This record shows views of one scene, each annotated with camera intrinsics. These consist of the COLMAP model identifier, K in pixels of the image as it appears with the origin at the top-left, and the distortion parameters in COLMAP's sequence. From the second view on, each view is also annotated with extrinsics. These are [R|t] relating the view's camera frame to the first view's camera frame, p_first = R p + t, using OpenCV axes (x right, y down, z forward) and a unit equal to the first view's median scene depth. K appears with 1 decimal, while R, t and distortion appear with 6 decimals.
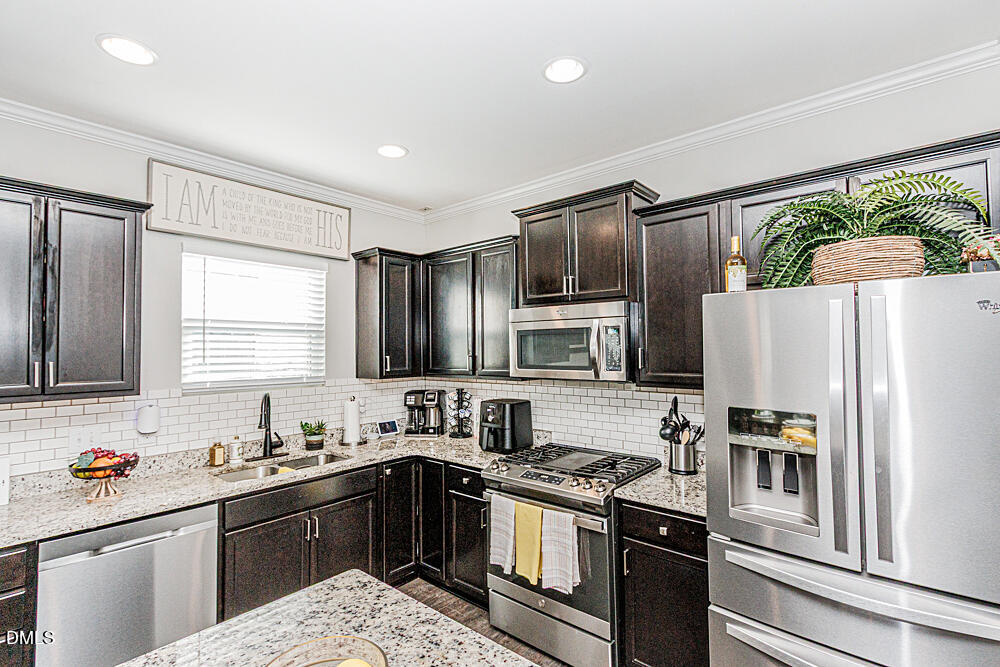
lens RADIAL K [[460.0, 0, 500.5], [0, 460.0, 339.7], [0, 0, 1]] dist [0.004920, -0.001442]
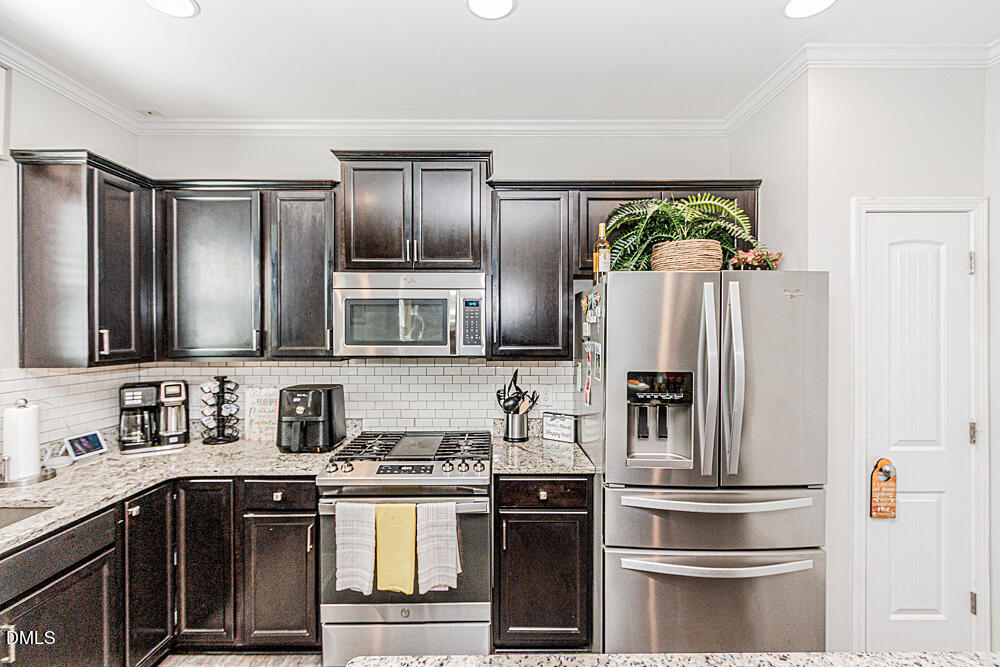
lens RADIAL K [[460.0, 0, 497.1], [0, 460.0, 334.4], [0, 0, 1]] dist [0.004920, -0.001442]
pose [[0.757131, 0.001282, 0.653262, -0.281945], [-0.018832, 0.999625, 0.019865, 0.020580], [-0.652992, -0.027343, 0.756871, 0.196610]]
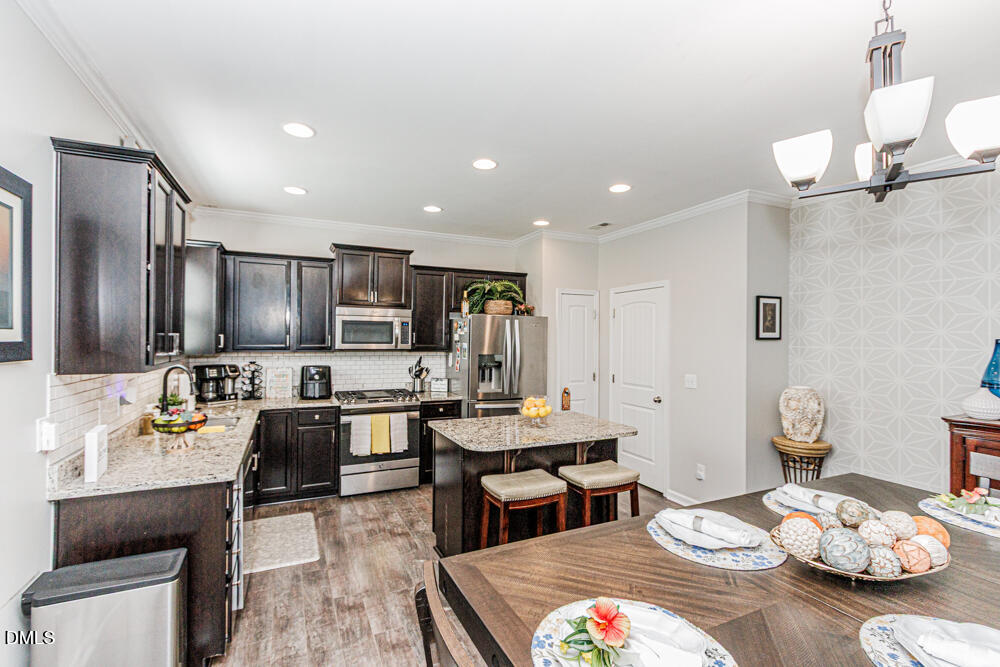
lens RADIAL K [[460.0, 0, 498.7], [0, 460.0, 336.6], [0, 0, 1]] dist [0.004920, -0.001442]
pose [[0.414487, 0.012975, 0.909963, -1.161397], [-0.034697, 0.999397, 0.001554, 0.014247], [-0.909394, -0.032217, 0.414687, -0.168377]]
